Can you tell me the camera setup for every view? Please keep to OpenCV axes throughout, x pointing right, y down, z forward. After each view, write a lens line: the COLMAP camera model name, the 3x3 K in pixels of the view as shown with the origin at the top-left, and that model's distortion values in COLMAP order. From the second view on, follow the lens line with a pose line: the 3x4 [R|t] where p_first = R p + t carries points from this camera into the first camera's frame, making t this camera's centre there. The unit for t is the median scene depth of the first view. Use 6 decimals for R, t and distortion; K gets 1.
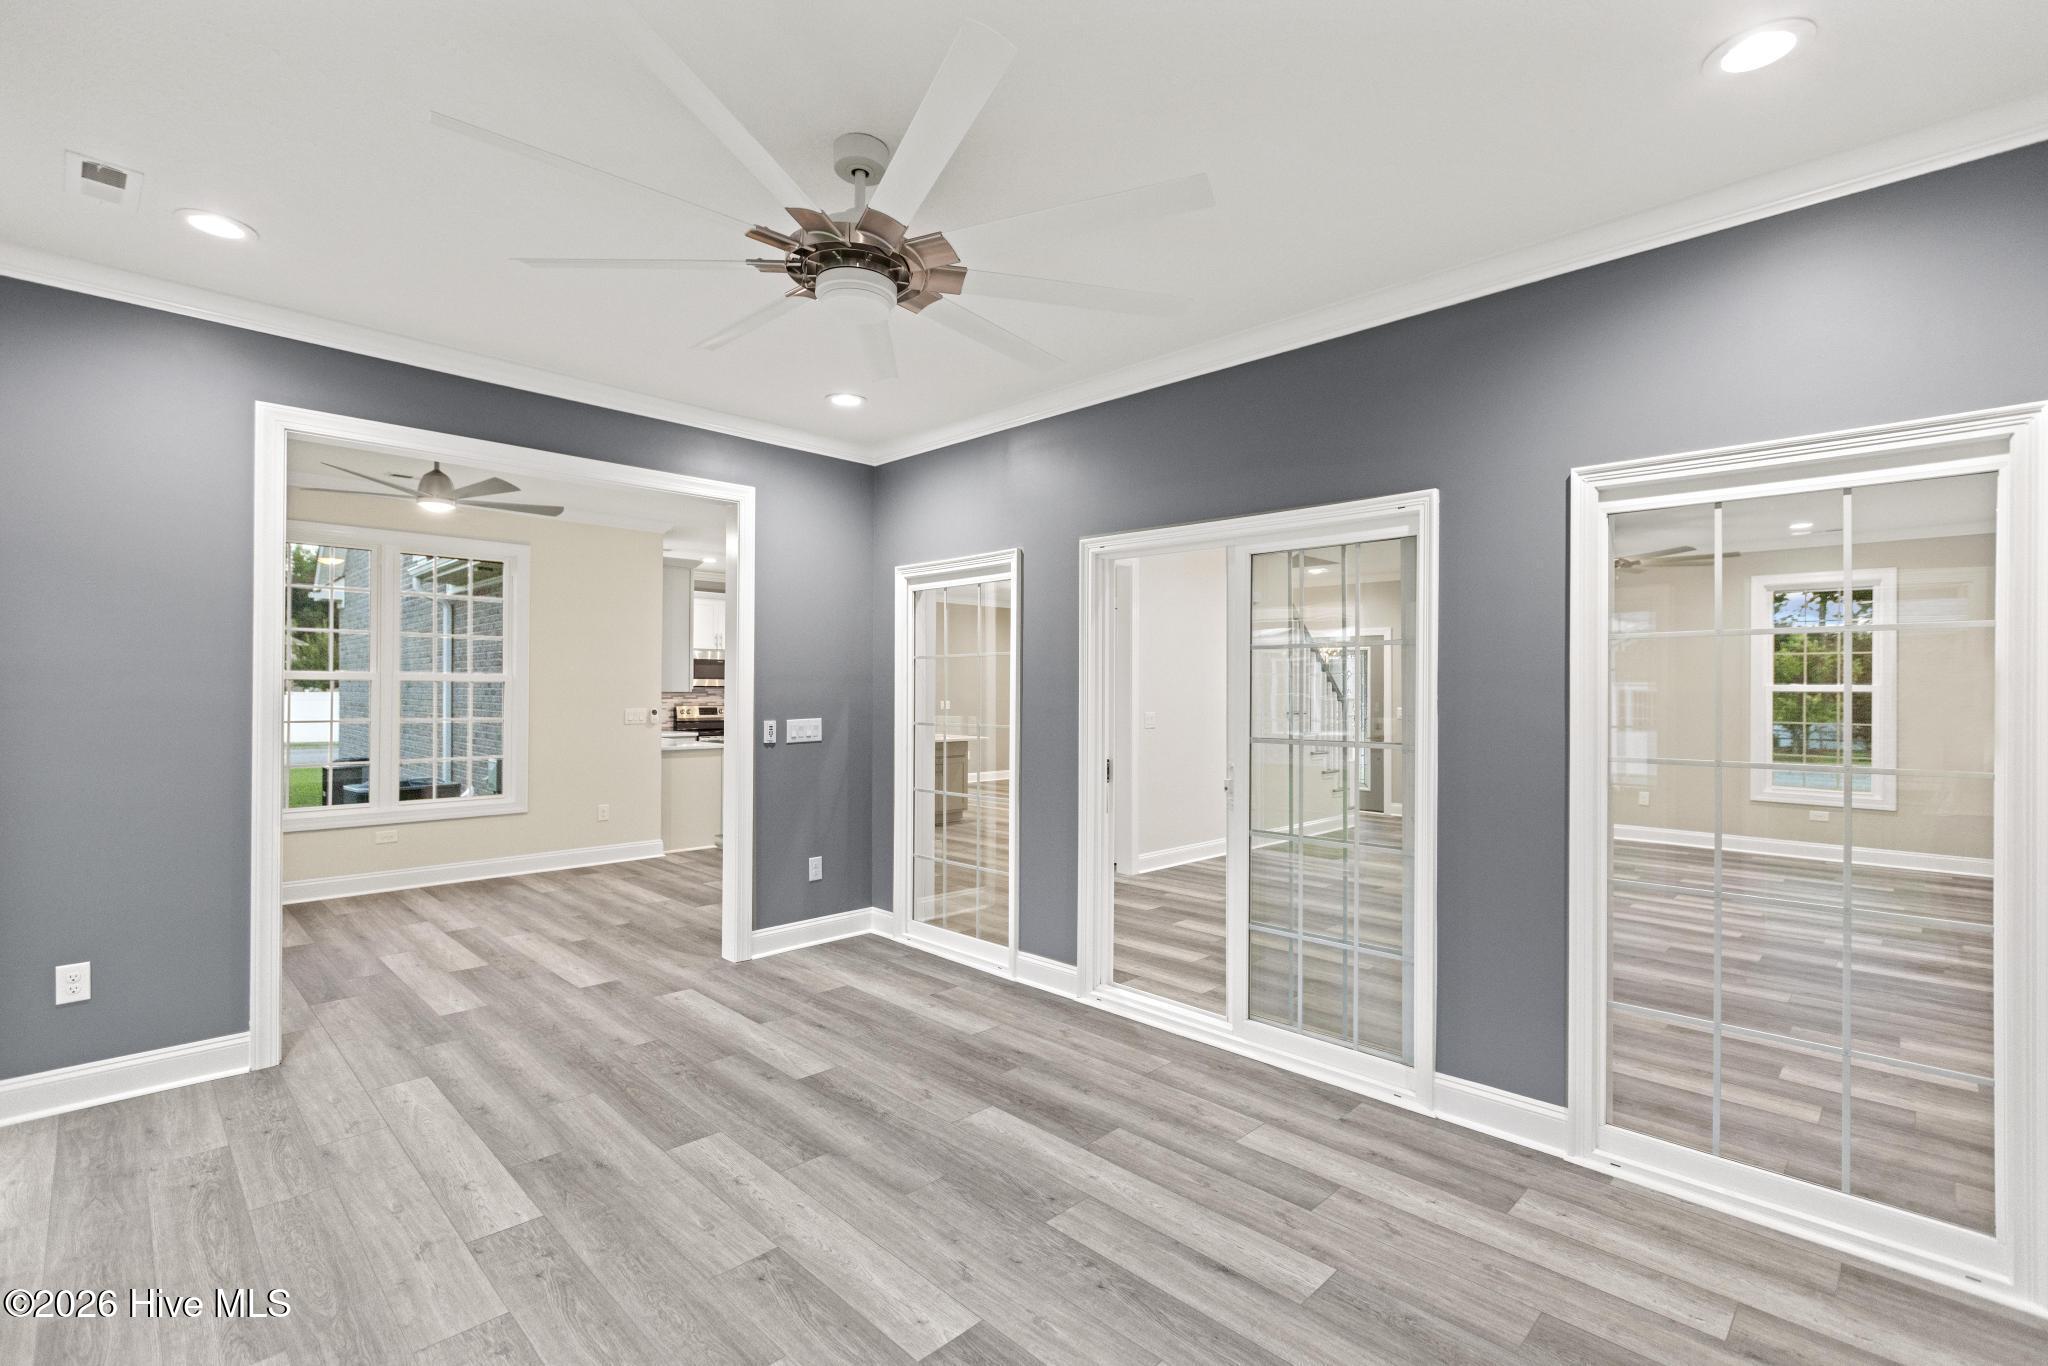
lens RADIAL K [[927.5, 0, 1023.7], [0, 927.5, 685.0], [0, 0, 1]] dist [-0.001327, 0.001937]
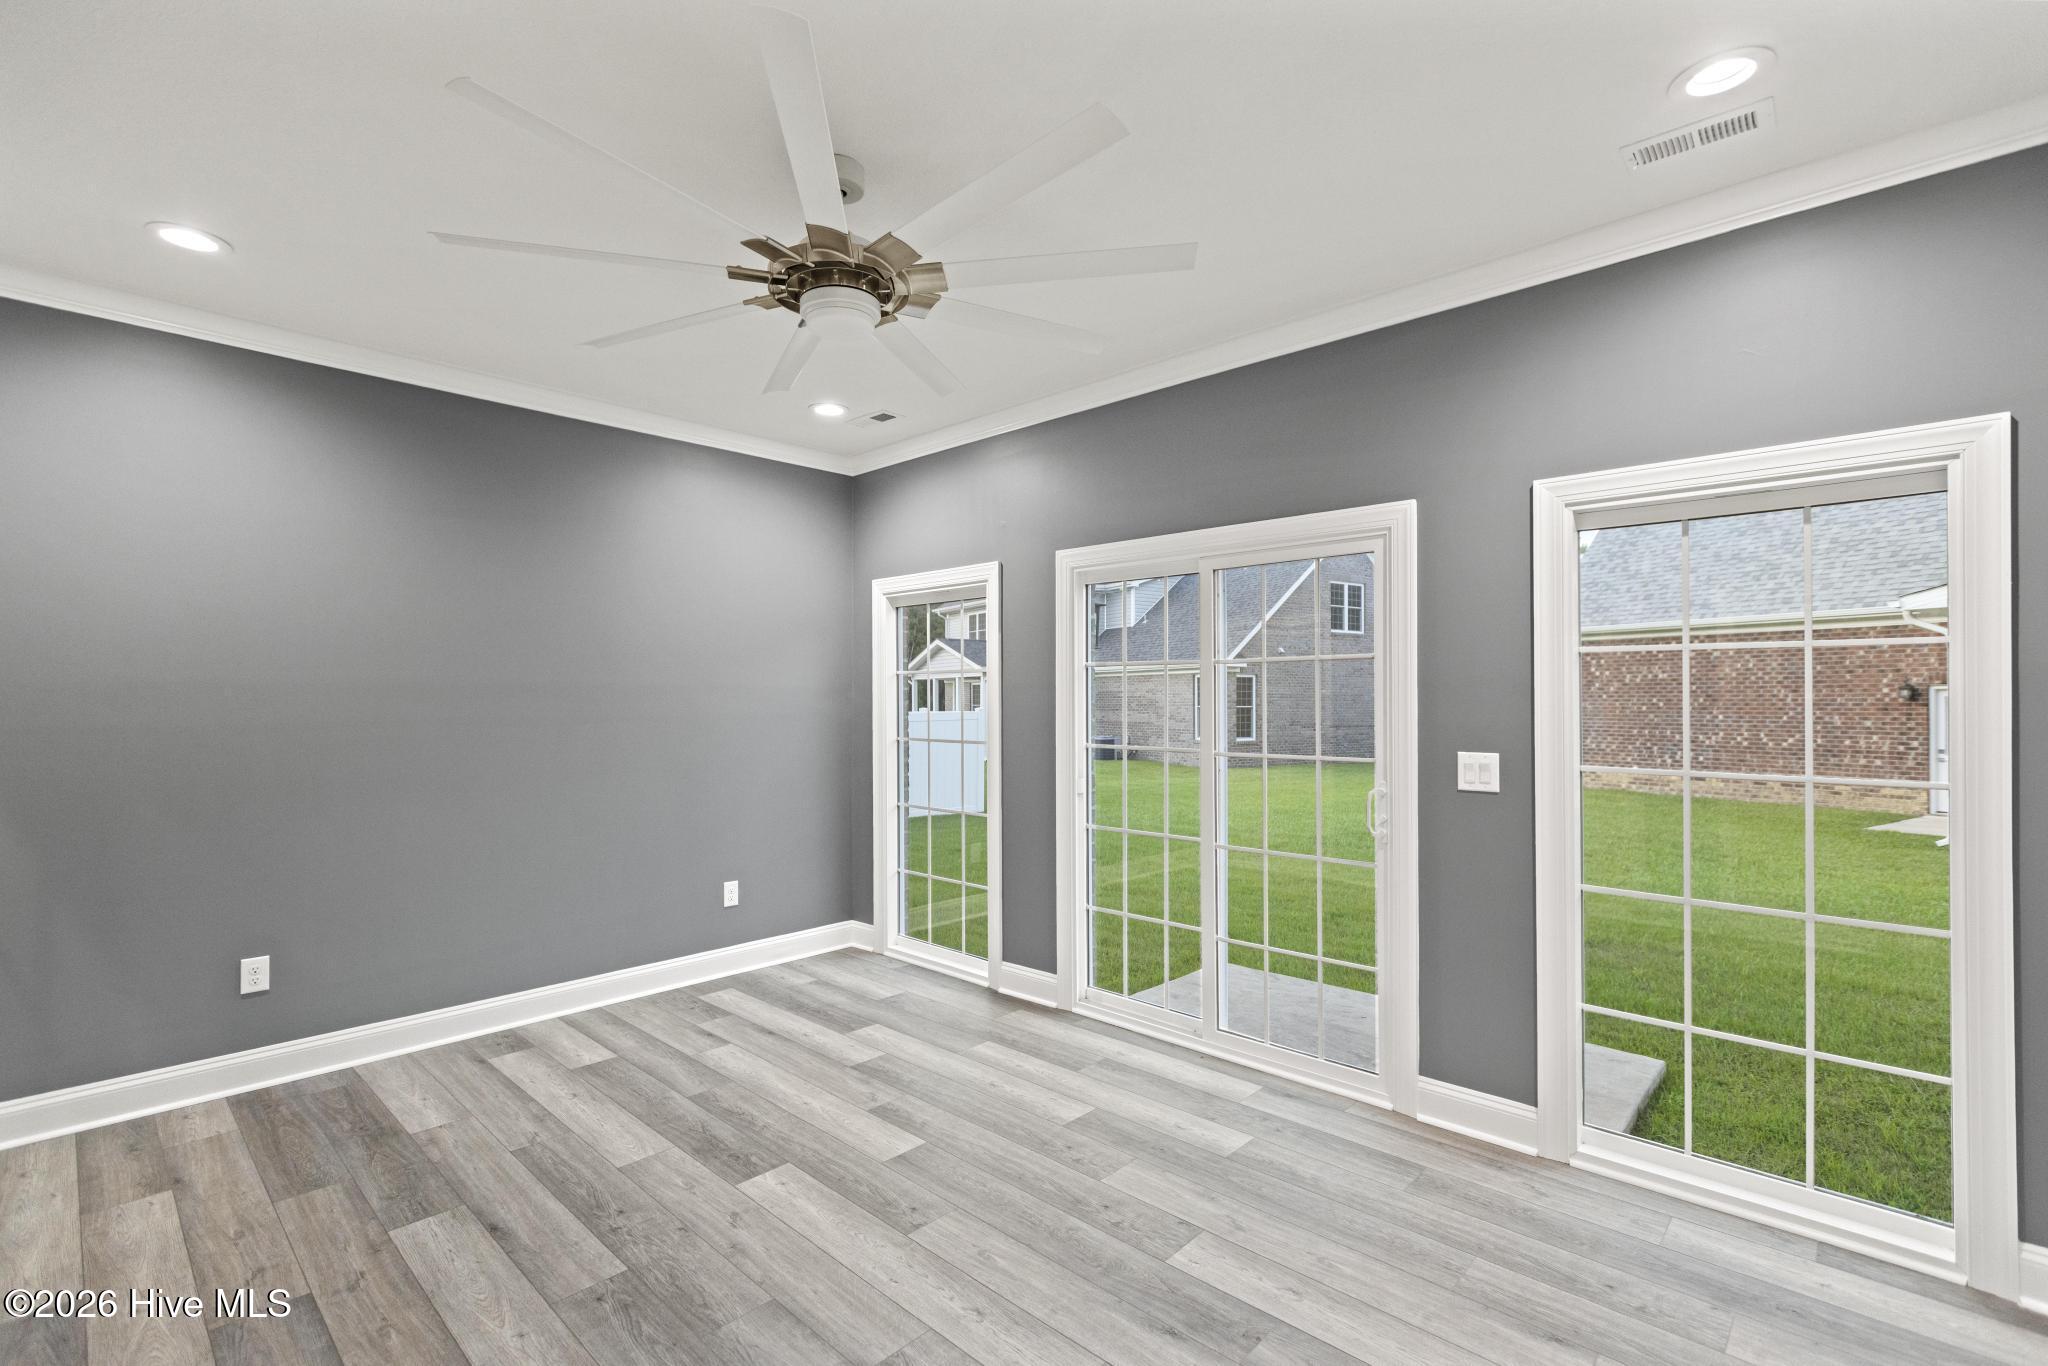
lens RADIAL K [[927.5, 0, 1032.5], [0, 927.5, 688.9], [0, 0, 1]] dist [-0.001327, 0.001937]
pose [[-0.999413, -0.005608, -0.033794, -0.369333], [-0.005083, 0.999865, -0.015601, 0.005644], [0.033877, -0.015420, -0.999307, 2.068187]]
